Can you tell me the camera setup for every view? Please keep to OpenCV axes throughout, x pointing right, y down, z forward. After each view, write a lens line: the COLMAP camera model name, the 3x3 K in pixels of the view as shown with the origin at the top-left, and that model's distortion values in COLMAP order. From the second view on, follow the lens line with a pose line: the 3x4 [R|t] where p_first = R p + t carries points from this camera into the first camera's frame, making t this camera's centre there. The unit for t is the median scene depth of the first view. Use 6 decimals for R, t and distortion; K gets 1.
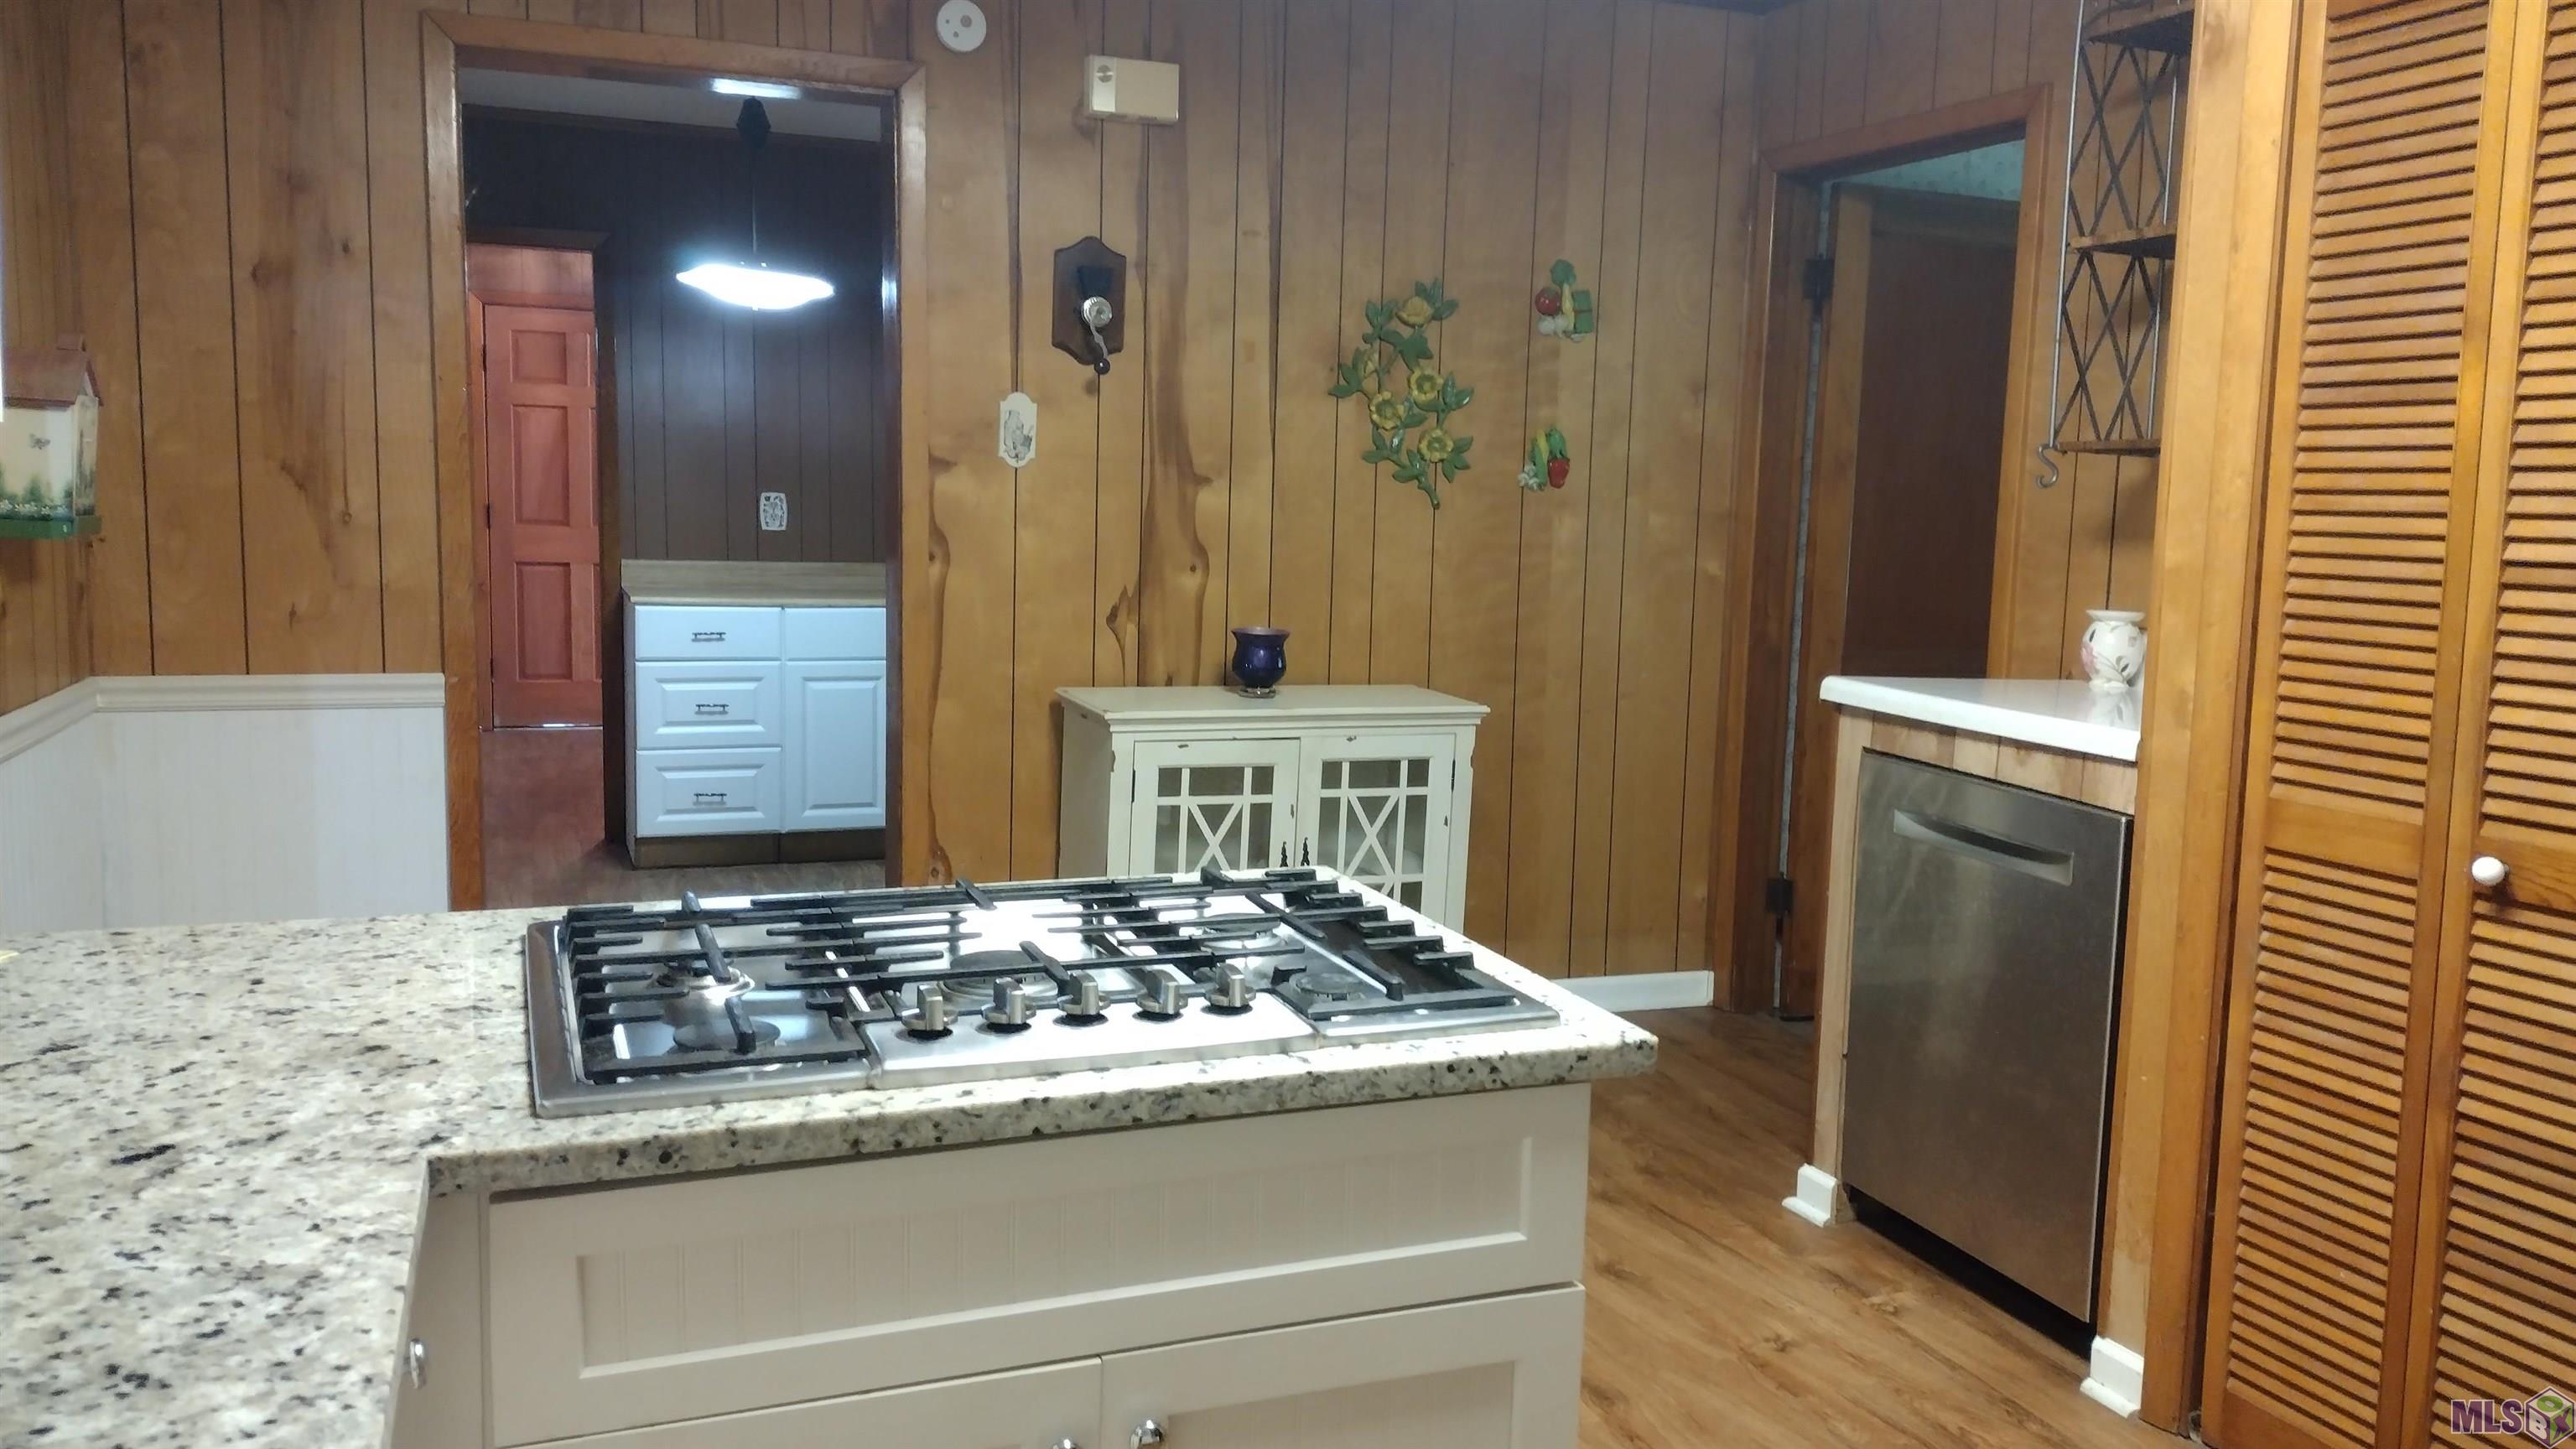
lens RADIAL K [[1928.7, 0, 1288.3], [0, 1928.7, 720.4], [0, 0, 1]] dist [0.094412, -0.150686]
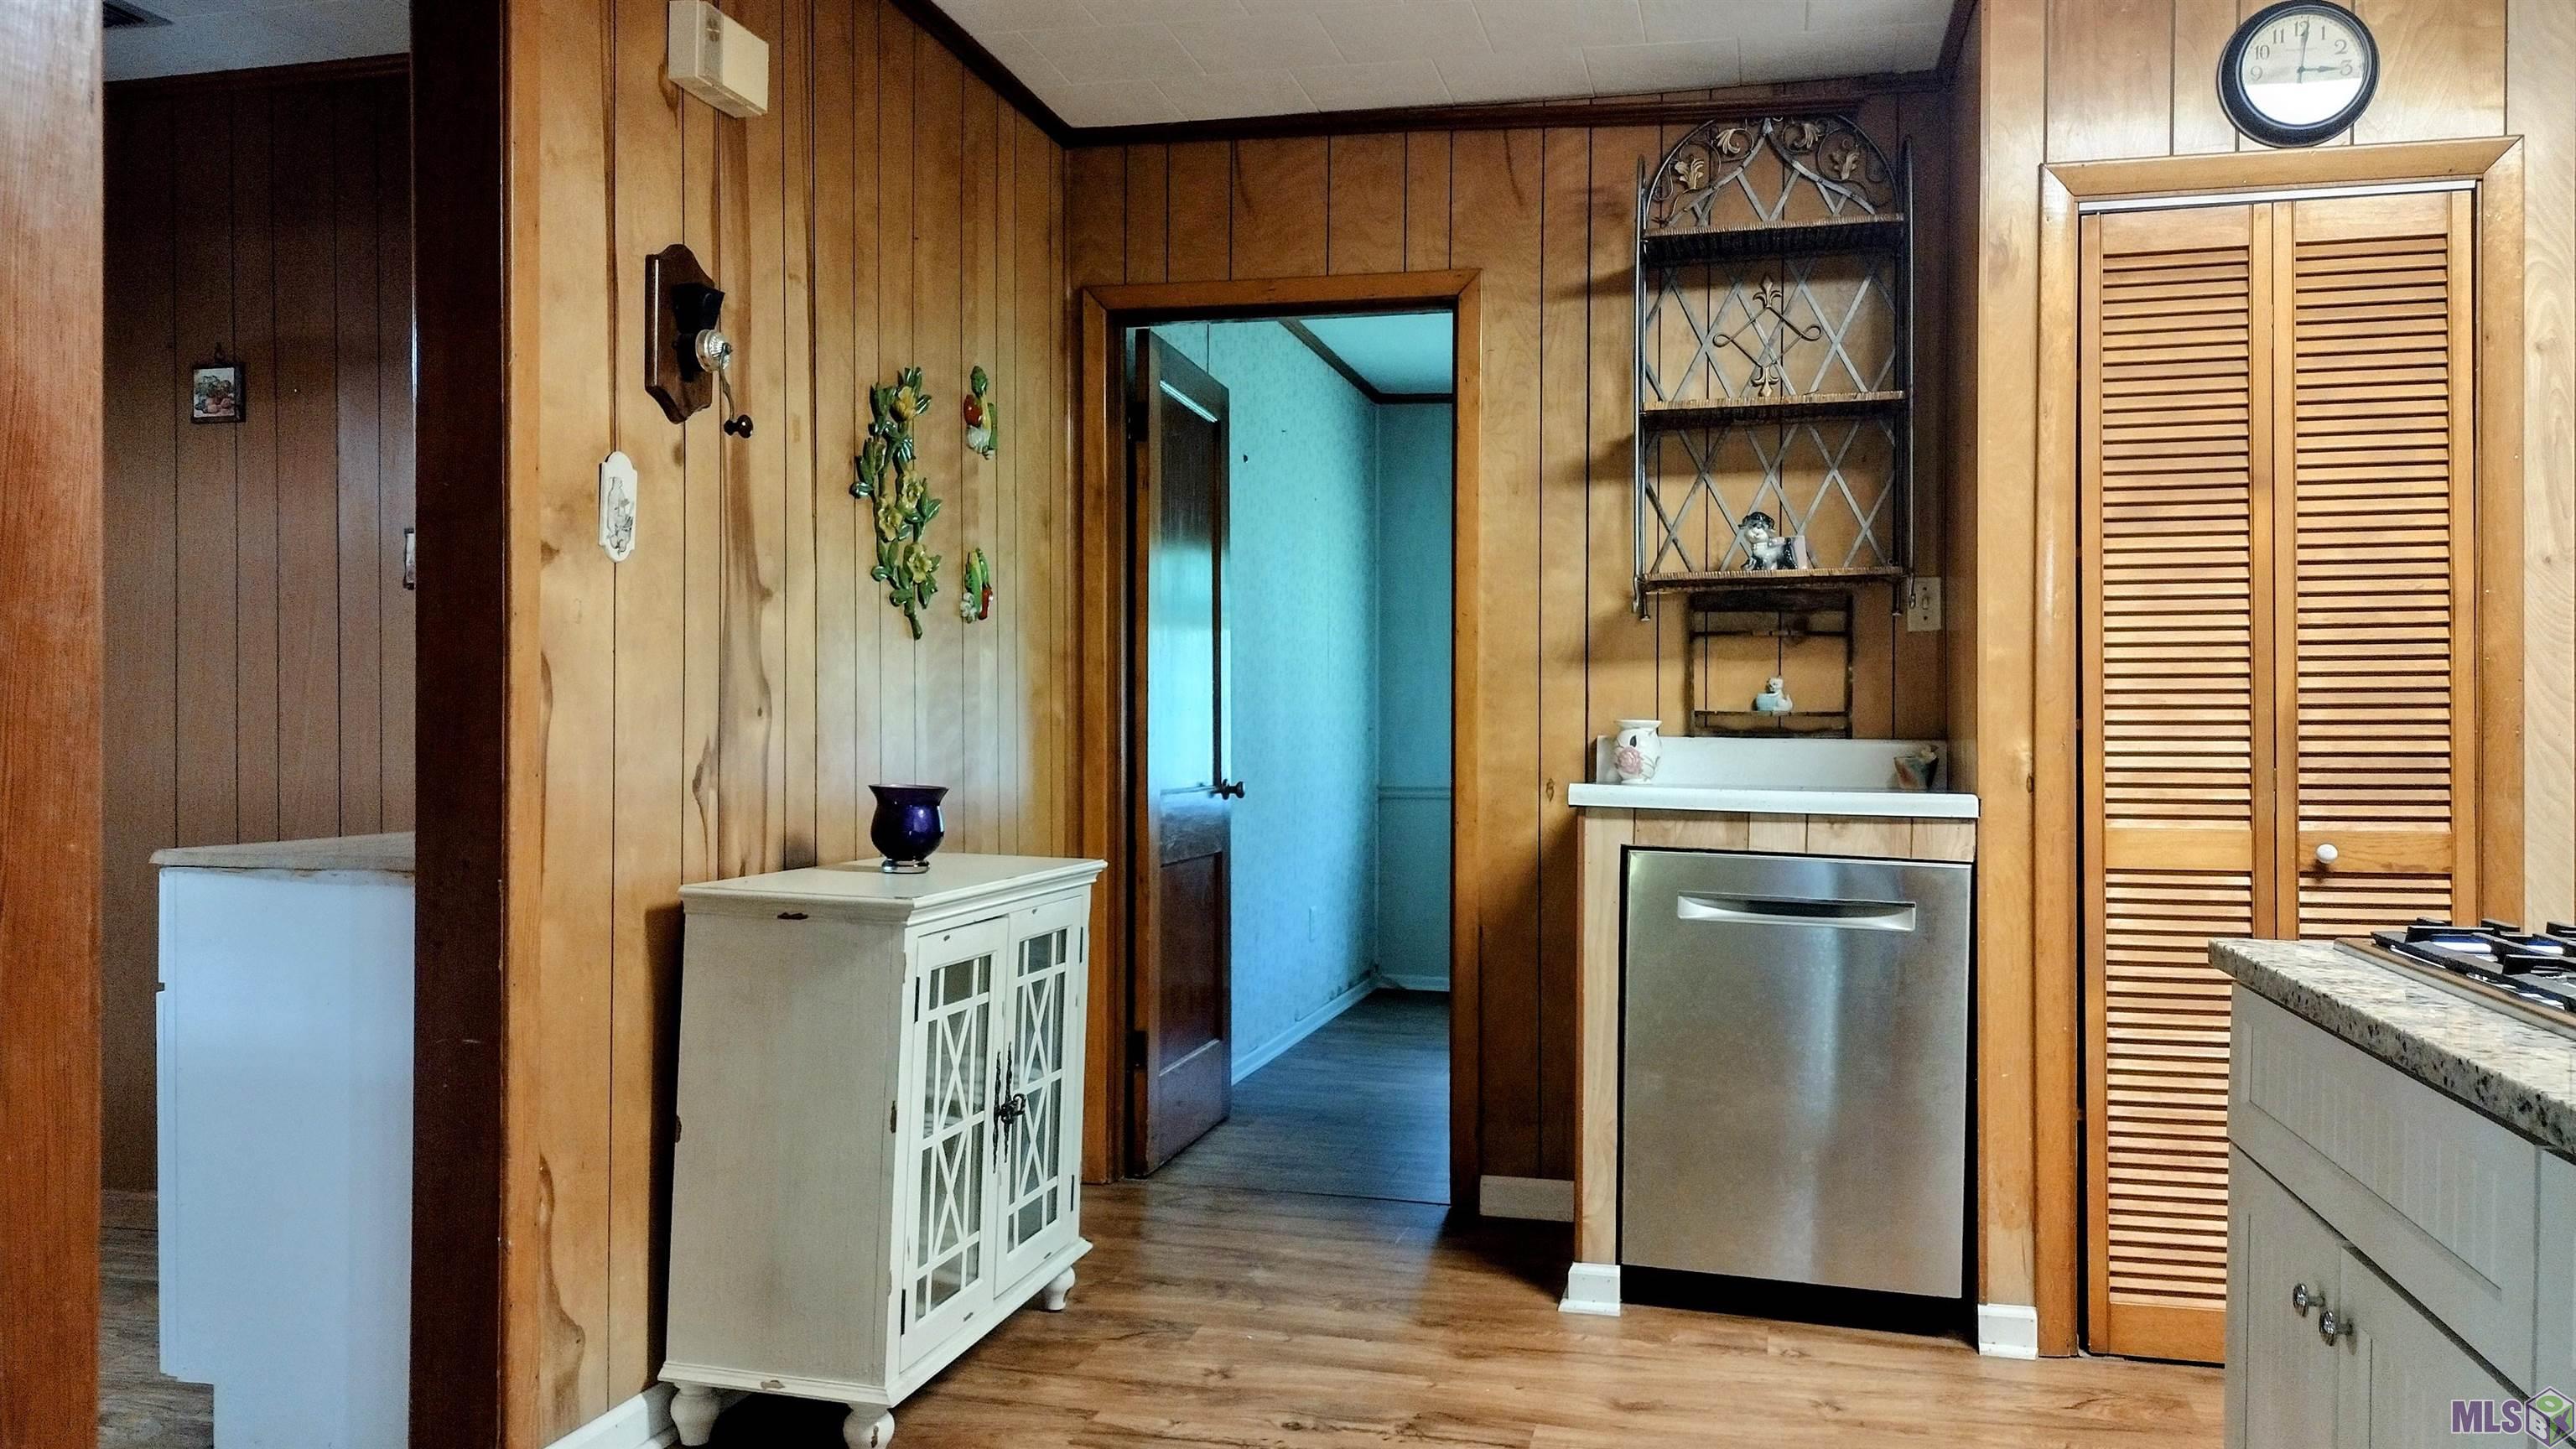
lens RADIAL K [[1928.7, 0, 1288.3], [0, 1928.7, 720.4], [0, 0, 1]] dist [0.094412, -0.150686]
pose [[0.580241, -0.020746, 0.814180, -0.558521], [0.108575, 0.992723, -0.052082, -0.015748], [-0.807175, 0.118620, 0.578271, 0.429904]]
